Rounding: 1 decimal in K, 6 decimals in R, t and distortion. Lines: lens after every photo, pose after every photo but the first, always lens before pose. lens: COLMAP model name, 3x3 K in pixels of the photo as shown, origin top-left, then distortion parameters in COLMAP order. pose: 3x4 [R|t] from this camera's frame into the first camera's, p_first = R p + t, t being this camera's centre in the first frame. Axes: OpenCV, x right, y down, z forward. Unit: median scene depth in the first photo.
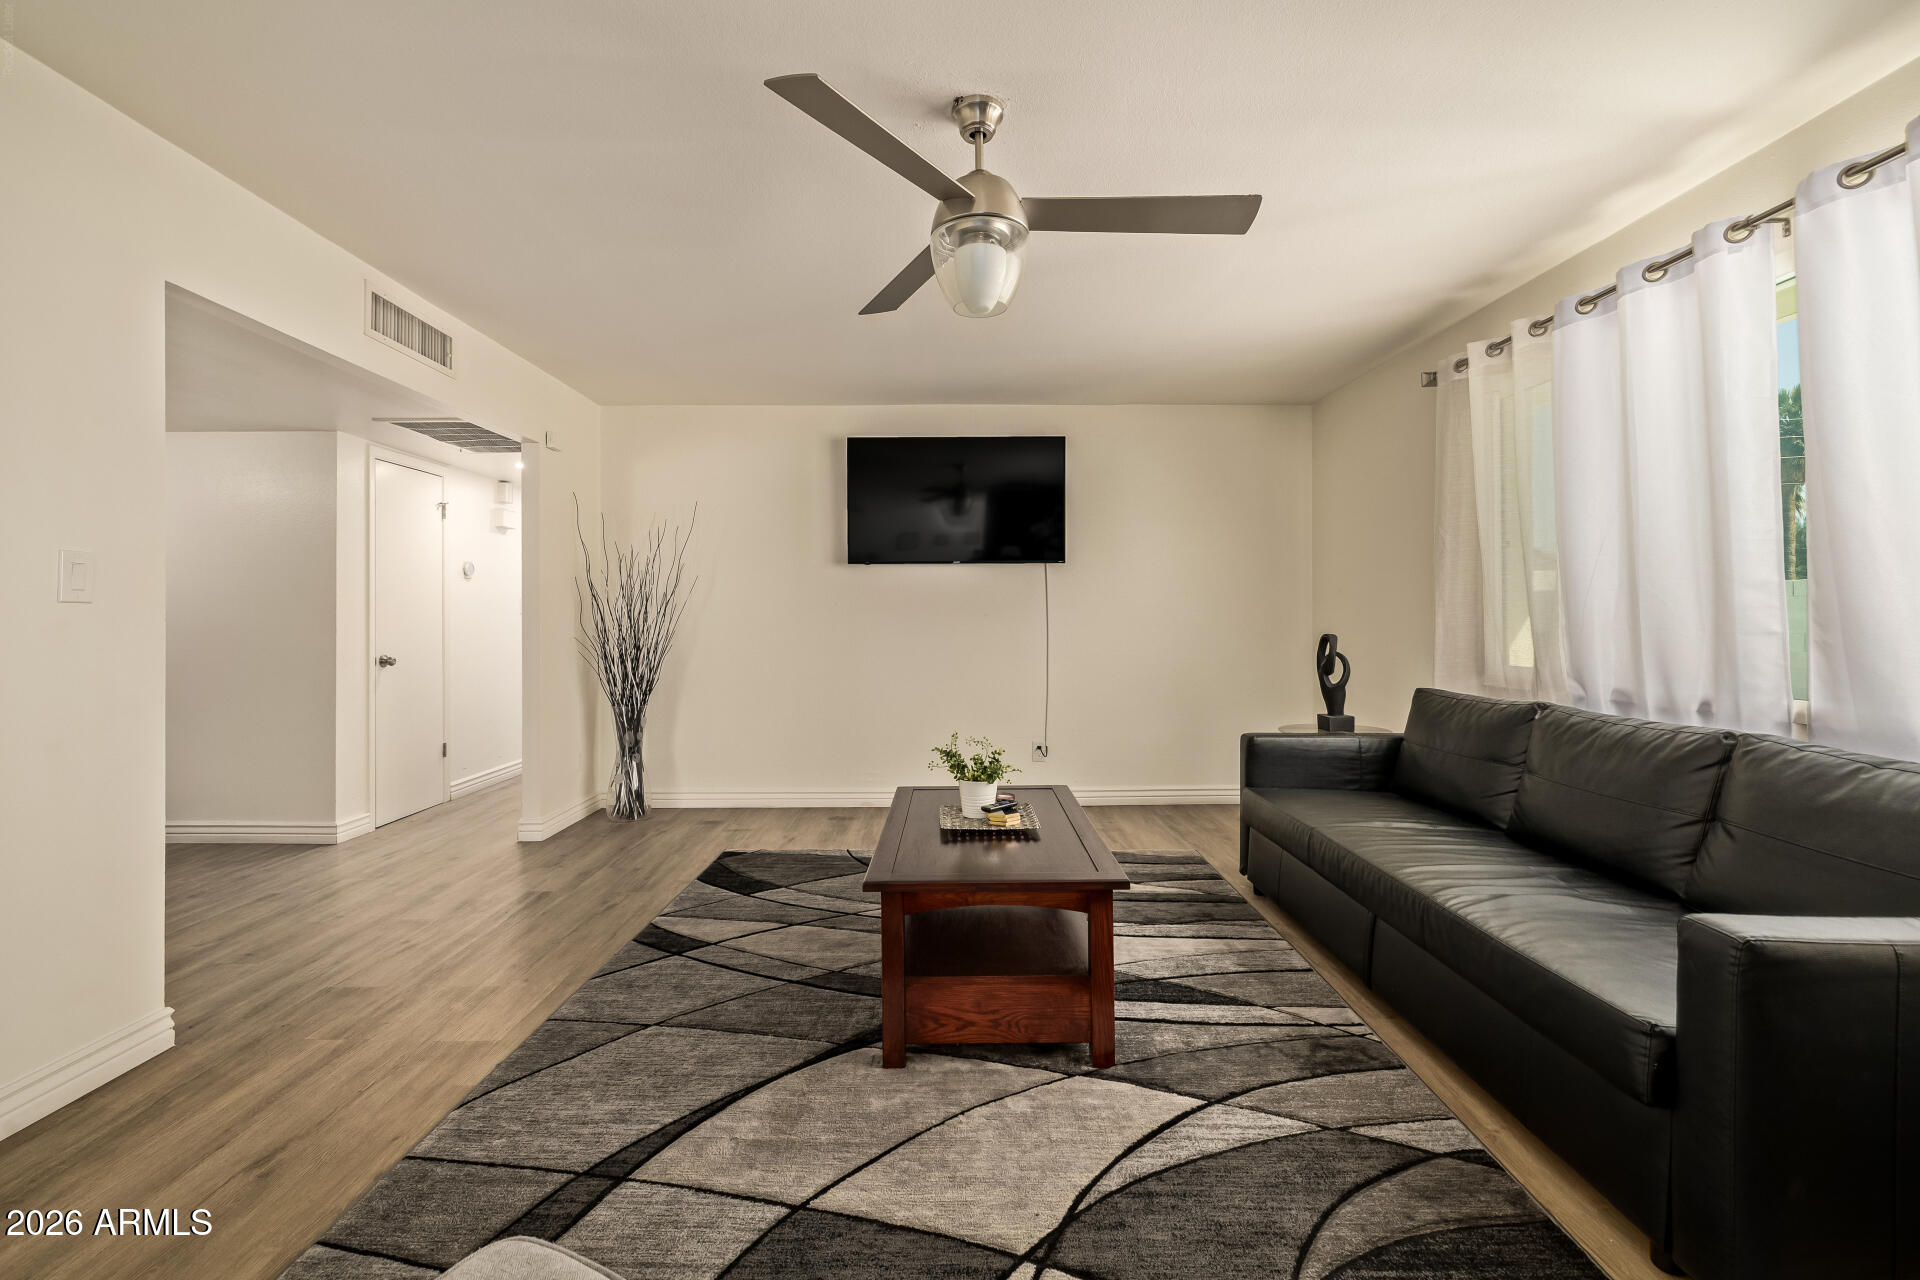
lens RADIAL K [[816.6, 0, 948.1], [0, 816.6, 626.8], [0, 0, 1]] dist [-0.000107, 0.000192]
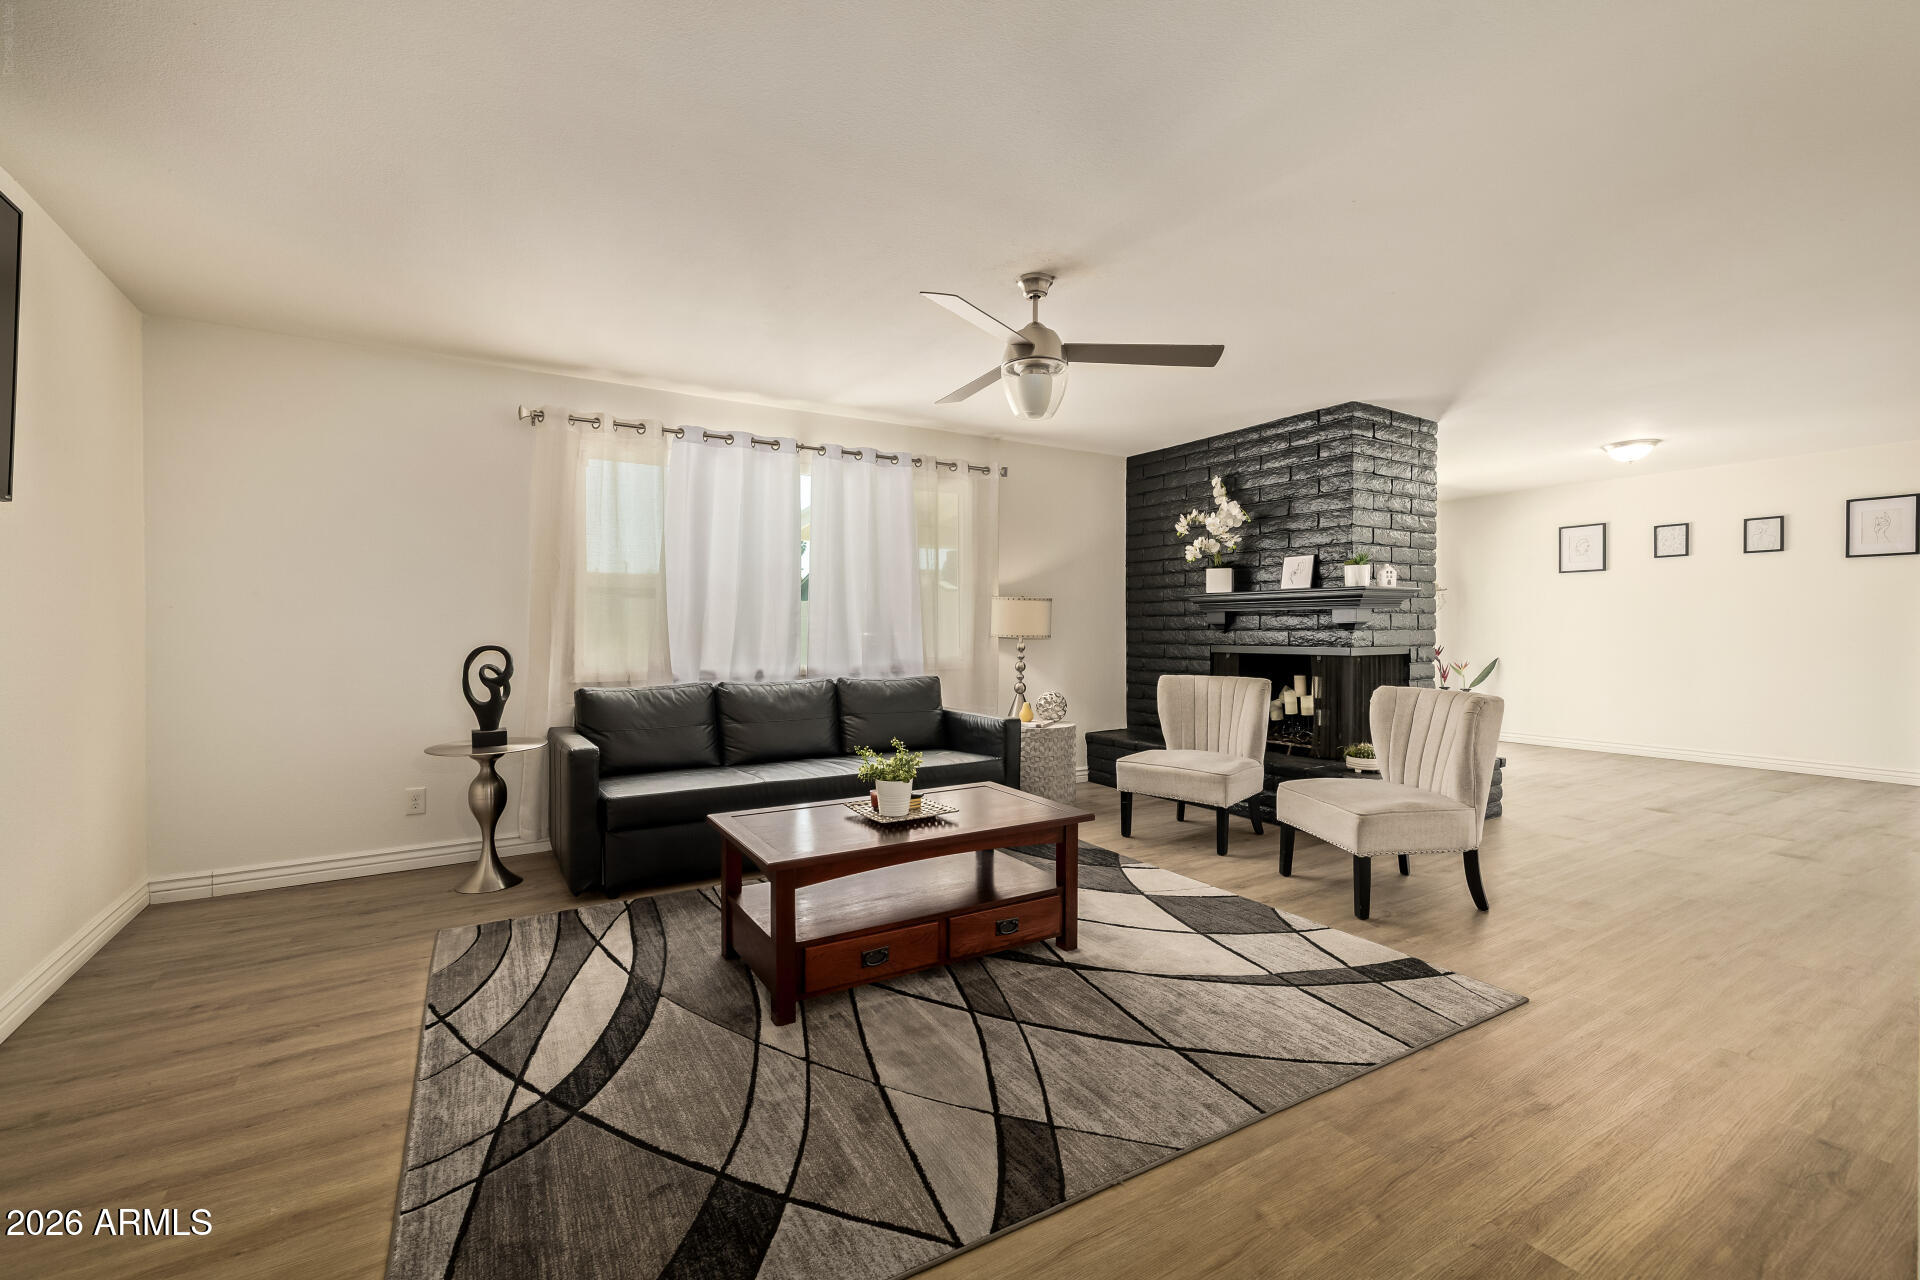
lens RADIAL K [[822.7, 0, 940.6], [0, 822.7, 635.6], [0, 0, 1]] dist [-0.001902, 0.000086]
pose [[-0.516802, -0.005433, 0.856088, -0.749164], [0.012280, 0.999830, 0.013759, -0.009304], [-0.856017, 0.017623, -0.516648, 1.242606]]
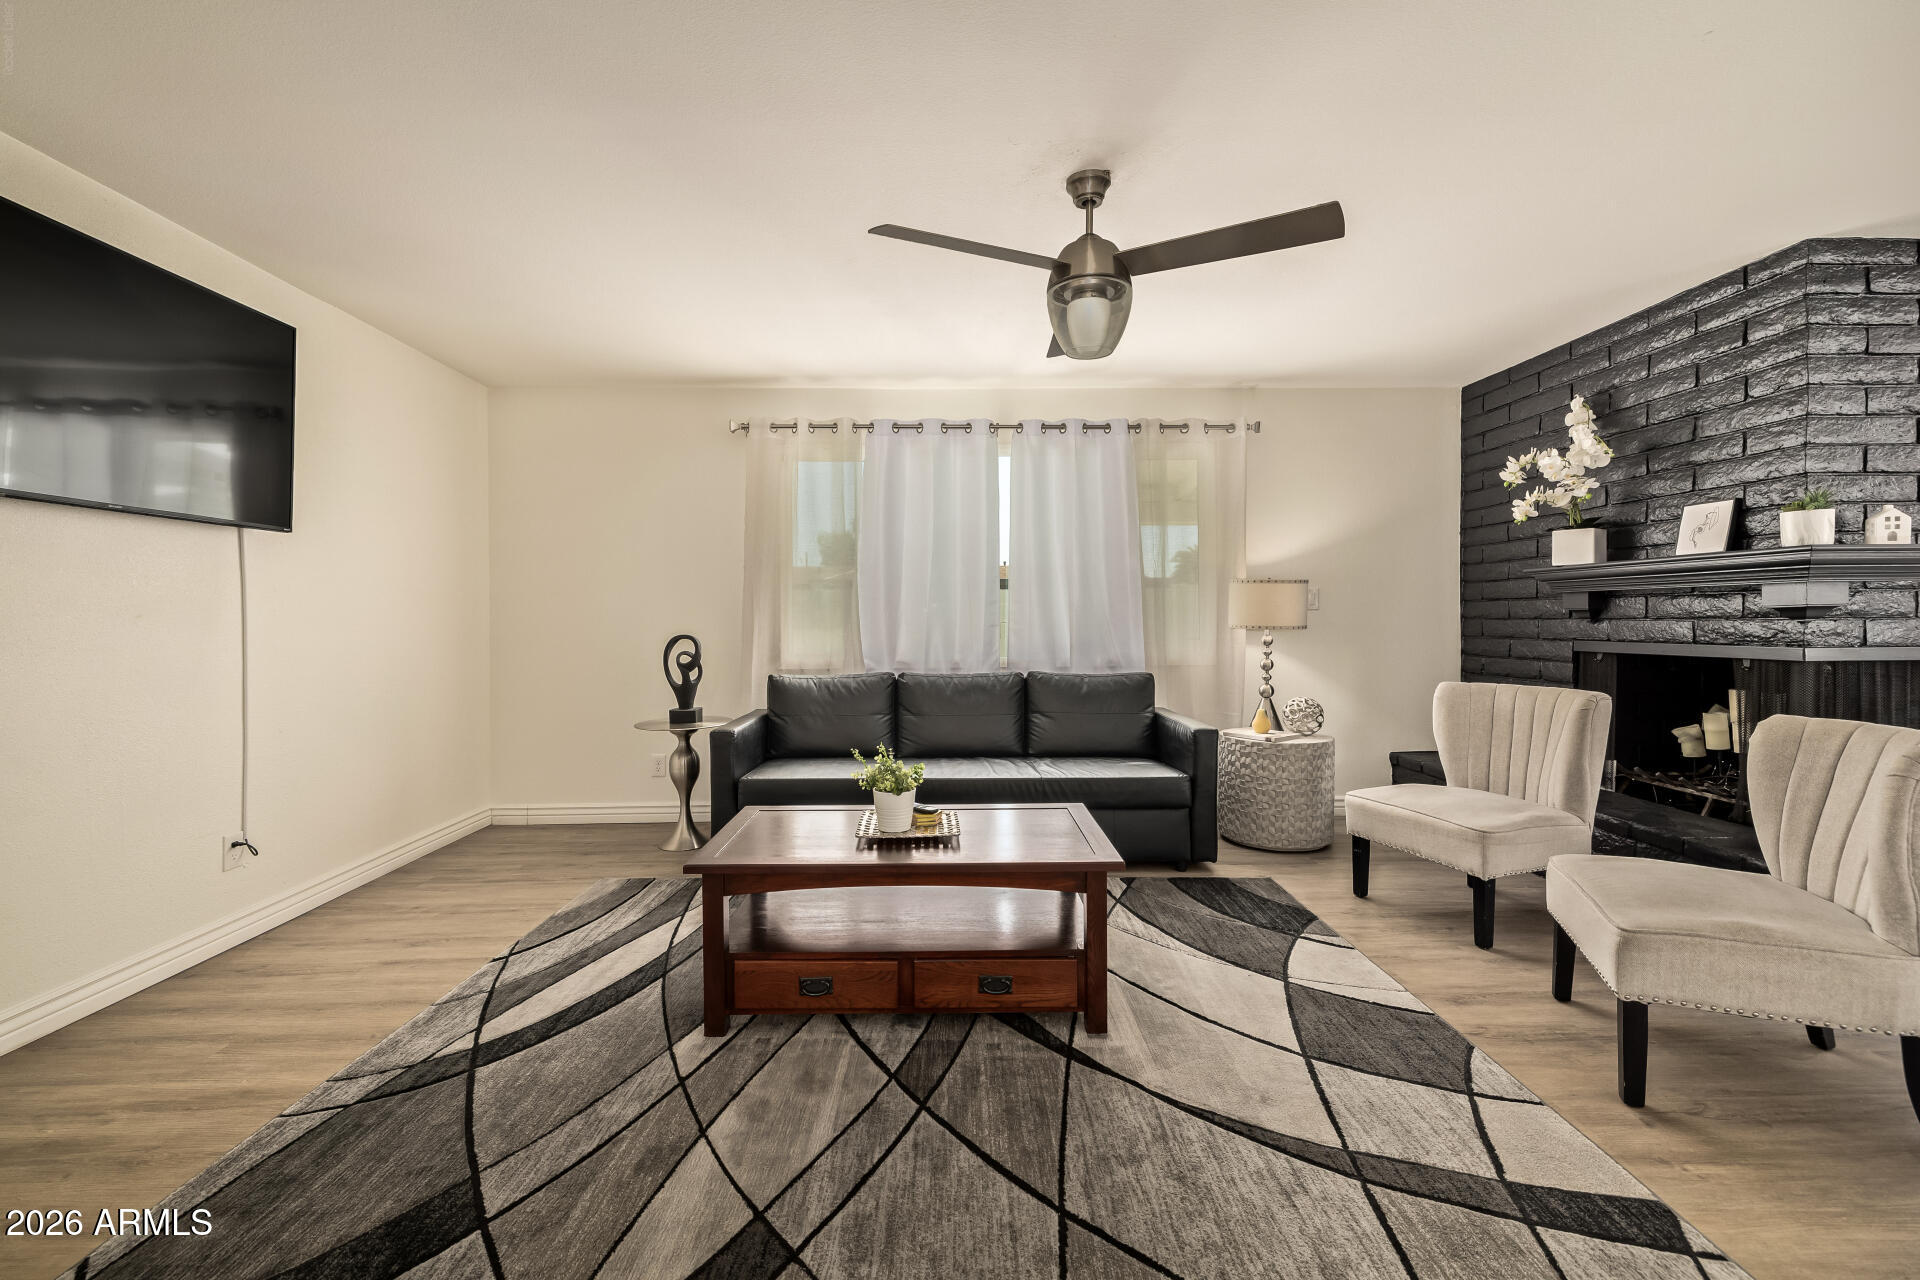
lens RADIAL K [[816.6, 0, 948.1], [0, 816.6, 626.8], [0, 0, 1]] dist [-0.000107, 0.000192]
pose [[-0.010359, -0.008408, 0.999911, -0.743726], [0.016516, 0.999827, 0.008579, -0.004127], [-0.999810, 0.016604, -0.010219, 0.785446]]
